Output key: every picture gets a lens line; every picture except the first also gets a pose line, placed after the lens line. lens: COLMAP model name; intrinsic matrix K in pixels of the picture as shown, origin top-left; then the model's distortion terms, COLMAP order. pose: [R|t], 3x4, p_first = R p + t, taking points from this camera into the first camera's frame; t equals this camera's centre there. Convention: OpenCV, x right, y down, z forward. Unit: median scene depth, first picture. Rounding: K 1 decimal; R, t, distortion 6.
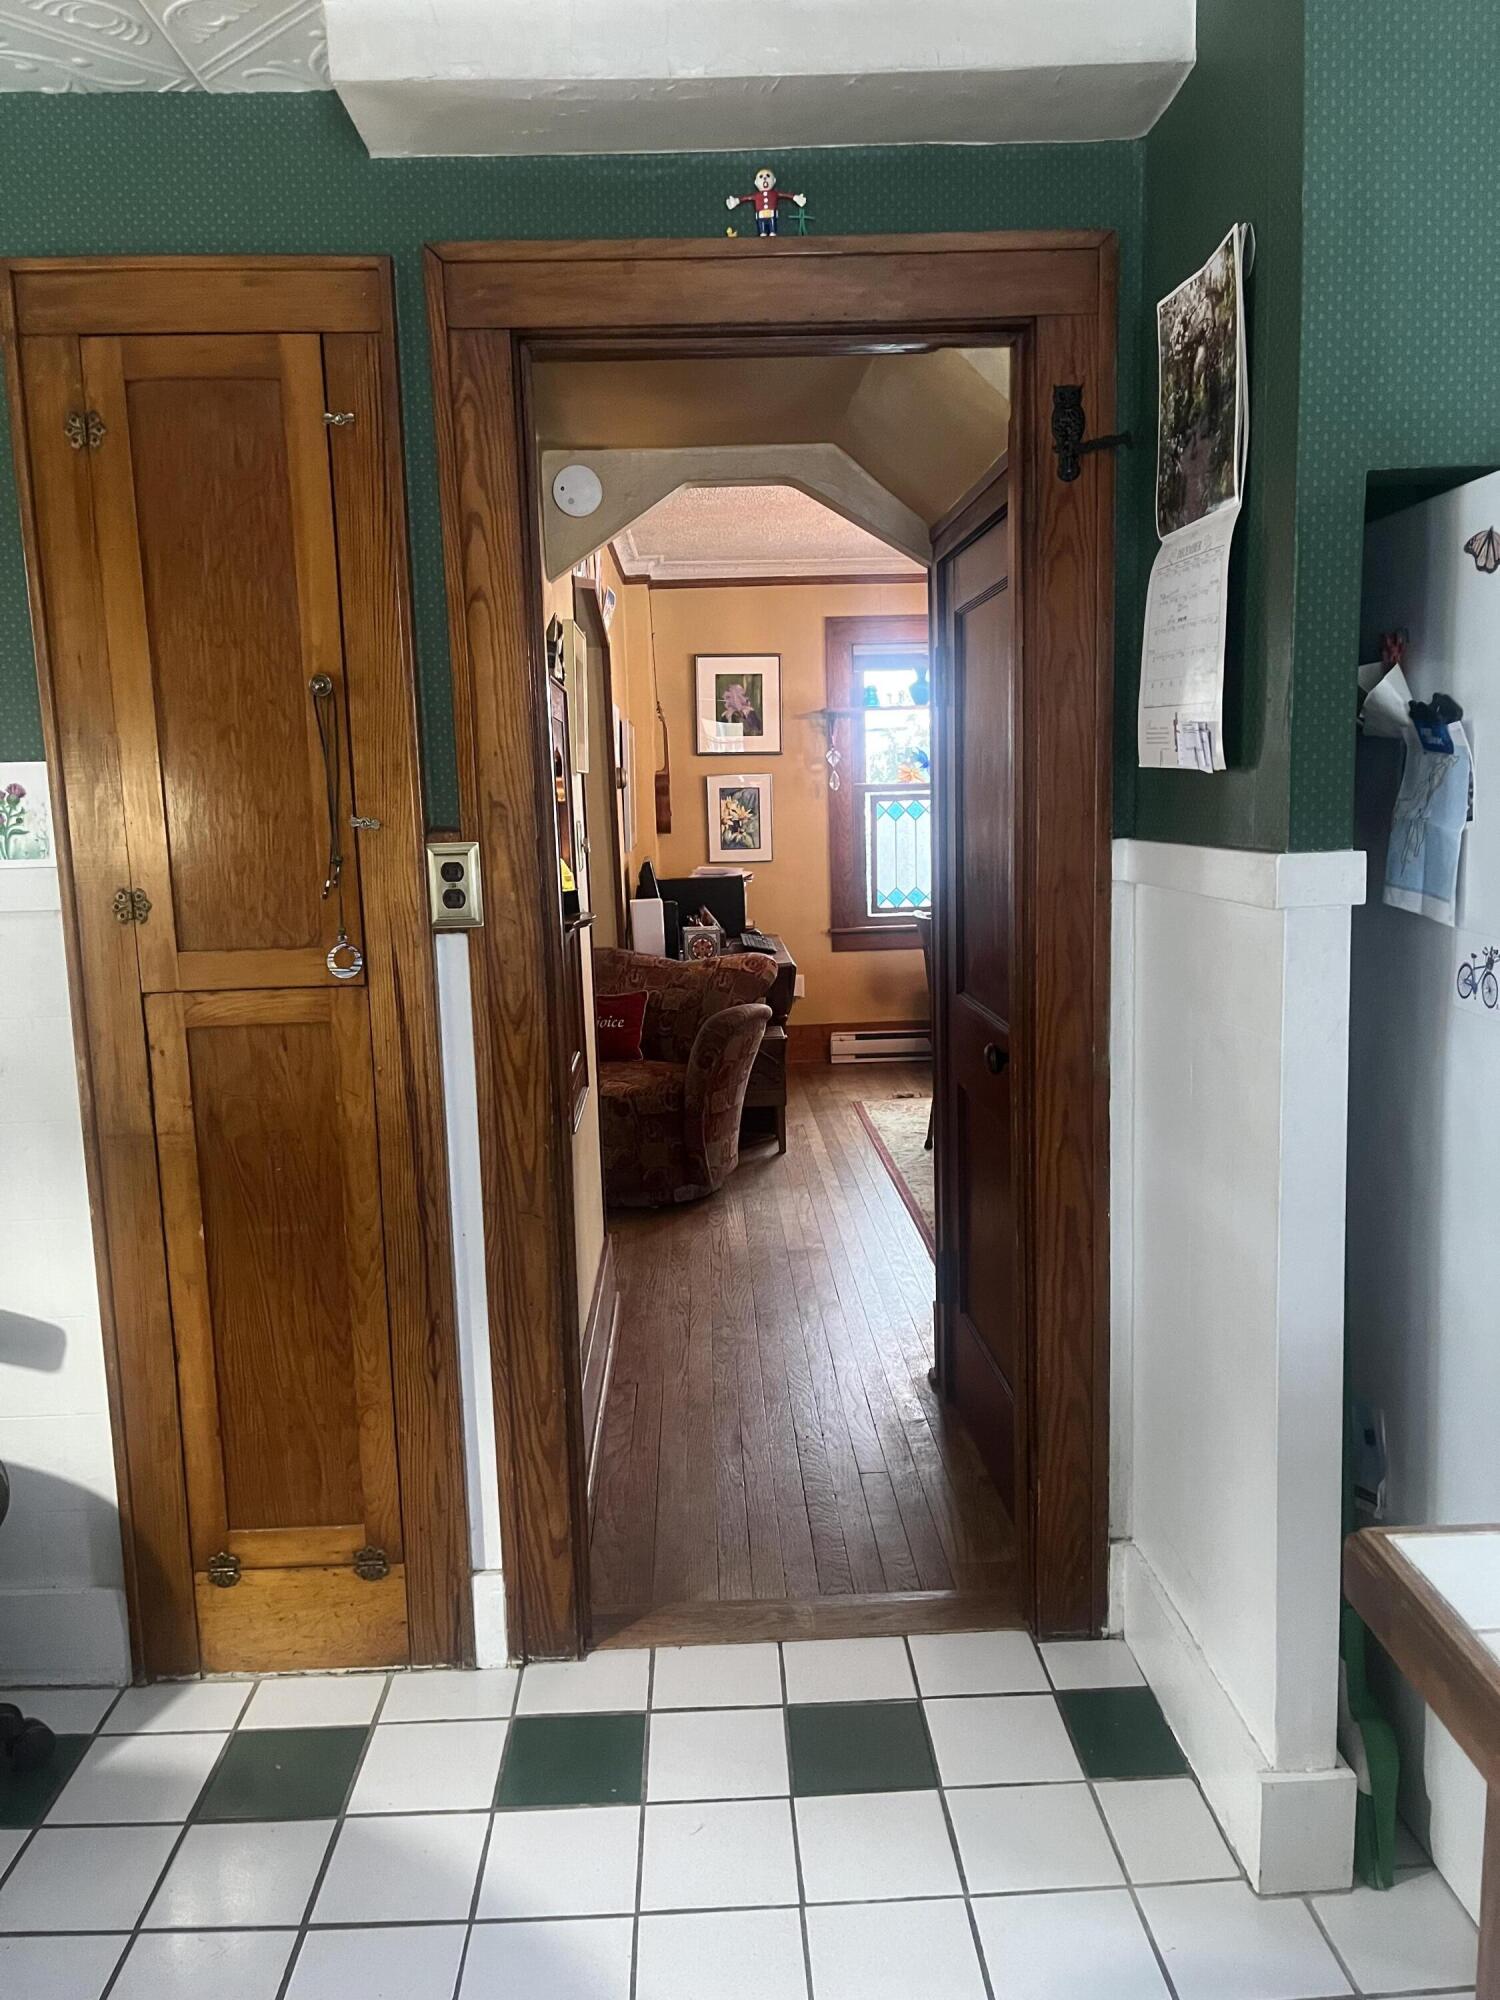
lens RADIAL K [[1510.6, 0, 750.0], [0, 1510.6, 1000.0], [0, 0, 1]] dist [0.094876, -0.120289]
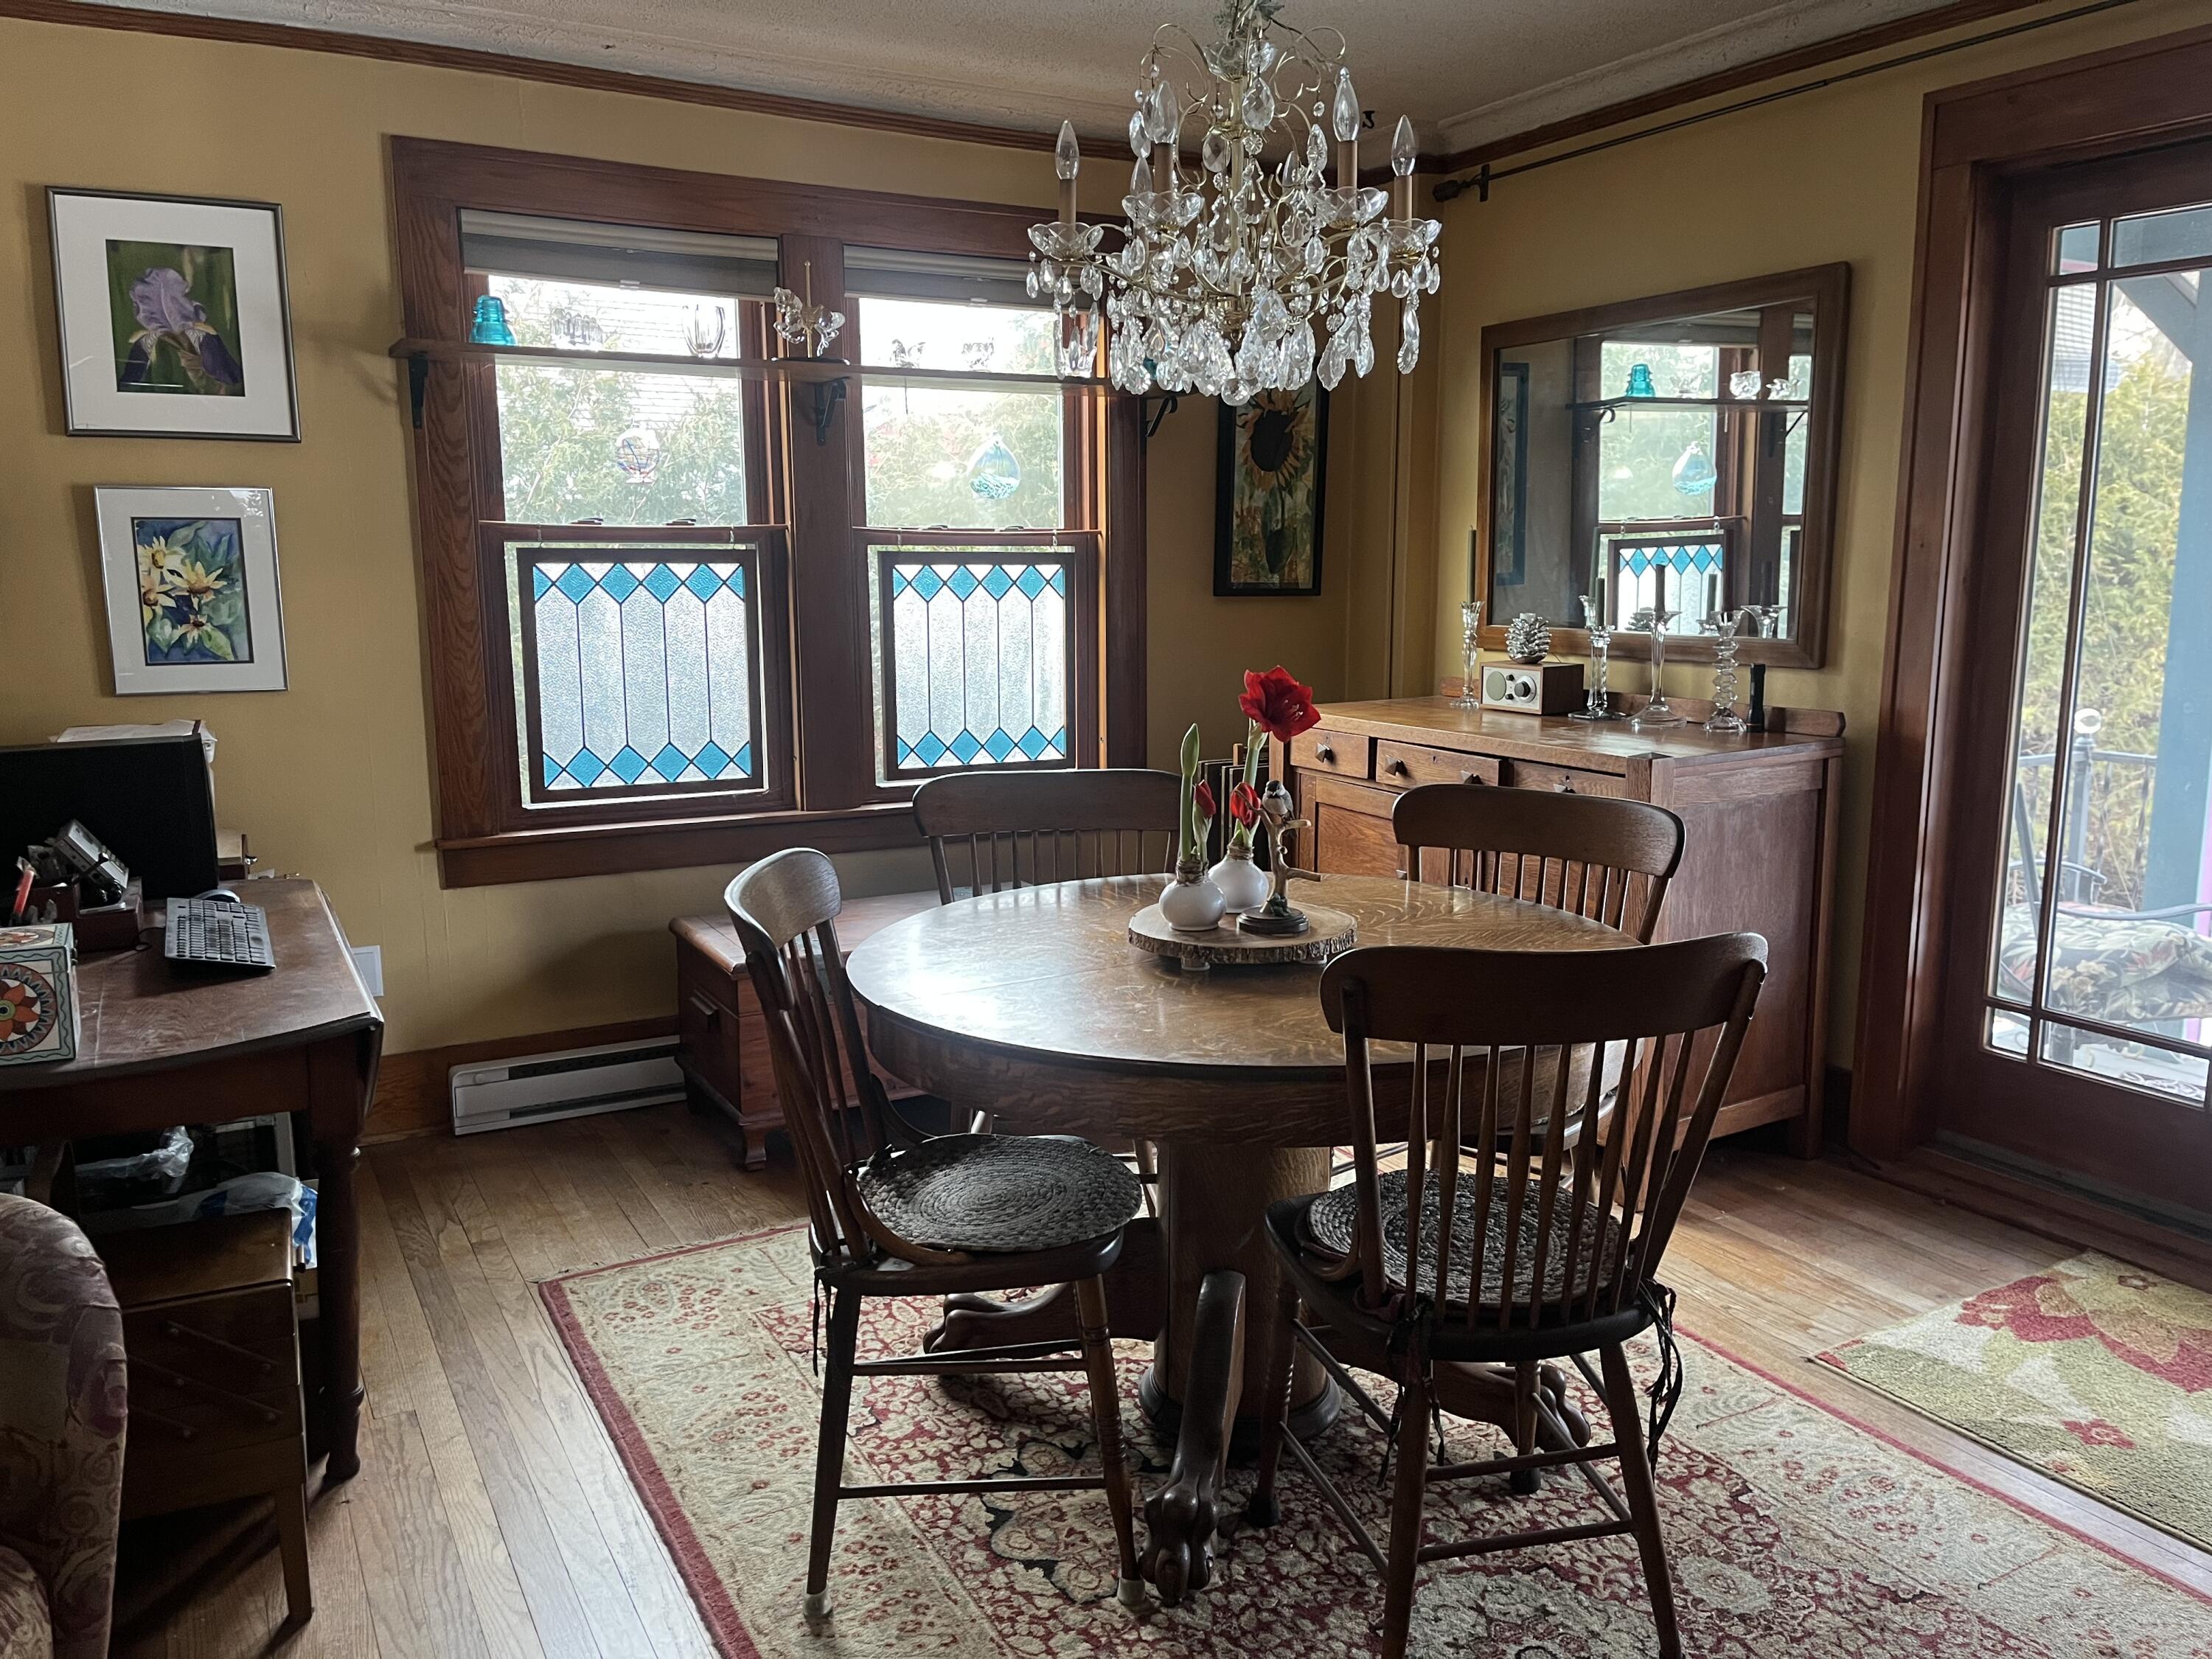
lens RADIAL K [[1670.7, 0, 1106.0], [0, 1670.7, 829.5], [0, 0, 1]] dist [0.094876, -0.120289]
pose [[0.891168, -0.046004, 0.451335, 0.003250], [0.040986, 0.998941, 0.020892, -0.053676], [-0.451818, -0.000120, 0.892110, 0.466433]]
